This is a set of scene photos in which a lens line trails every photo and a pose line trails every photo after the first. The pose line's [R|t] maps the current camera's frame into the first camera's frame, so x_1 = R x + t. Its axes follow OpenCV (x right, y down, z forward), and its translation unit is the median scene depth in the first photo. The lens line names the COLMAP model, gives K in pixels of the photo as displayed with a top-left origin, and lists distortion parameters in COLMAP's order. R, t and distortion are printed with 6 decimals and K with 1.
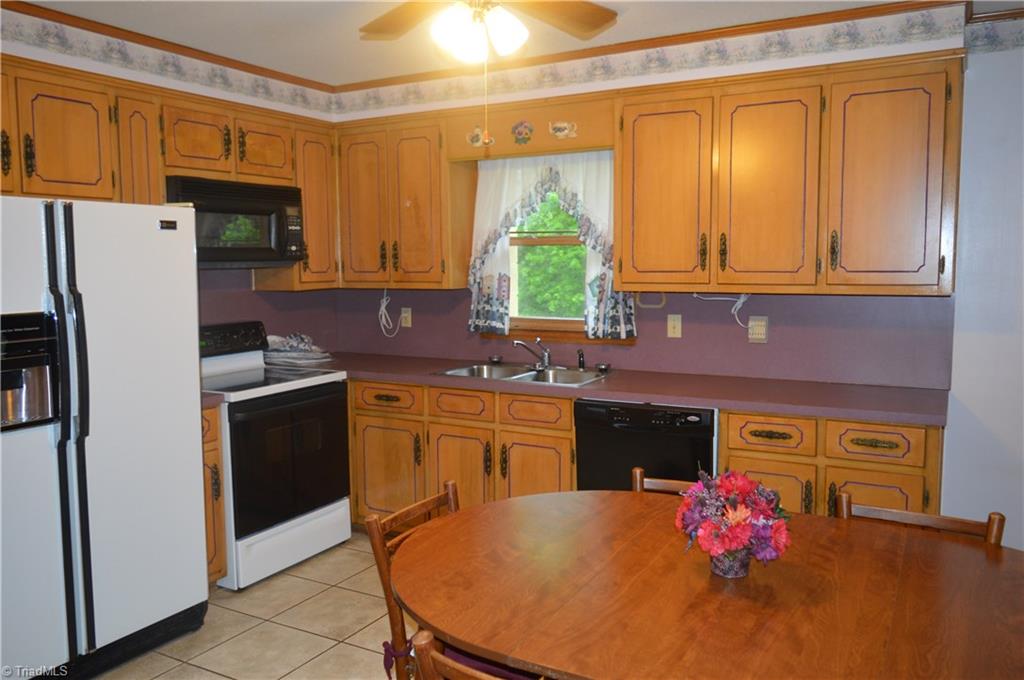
lens RADIAL K [[798.6, 0, 512.0], [0, 798.6, 340.0], [0, 0, 1]] dist [-0.021444, 0.009546]
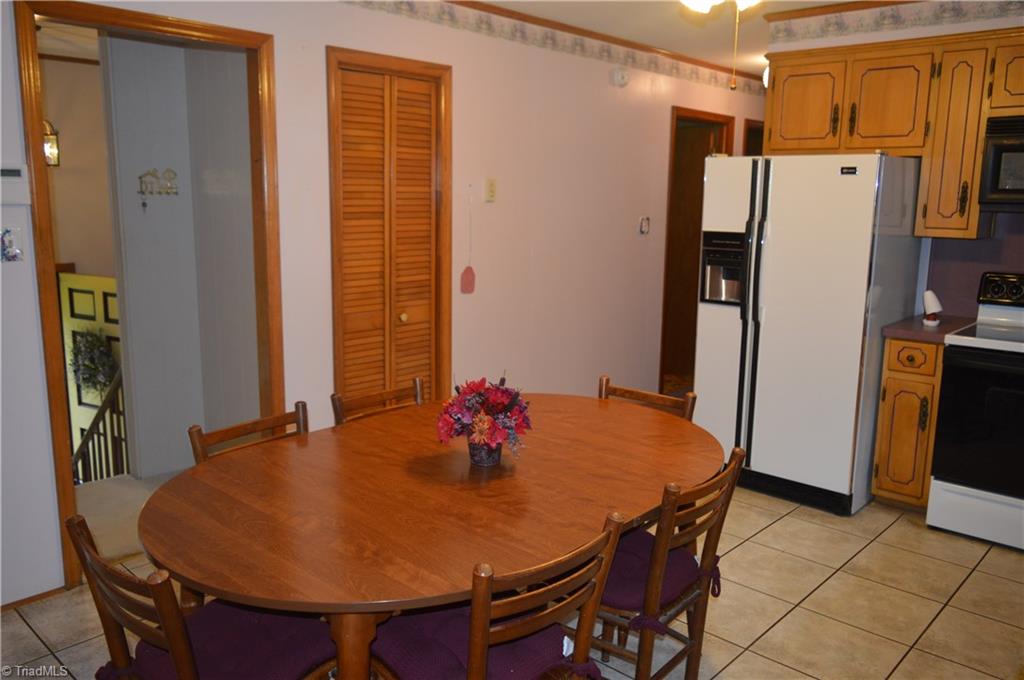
lens RADIAL K [[798.6, 0, 512.0], [0, 798.6, 340.0], [0, 0, 1]] dist [-0.021444, 0.009546]
pose [[-0.235040, 0.179102, -0.955342, 0.870041], [-0.105562, 0.972359, 0.208264, -0.091568], [0.966237, 0.149798, -0.209637, 0.792676]]
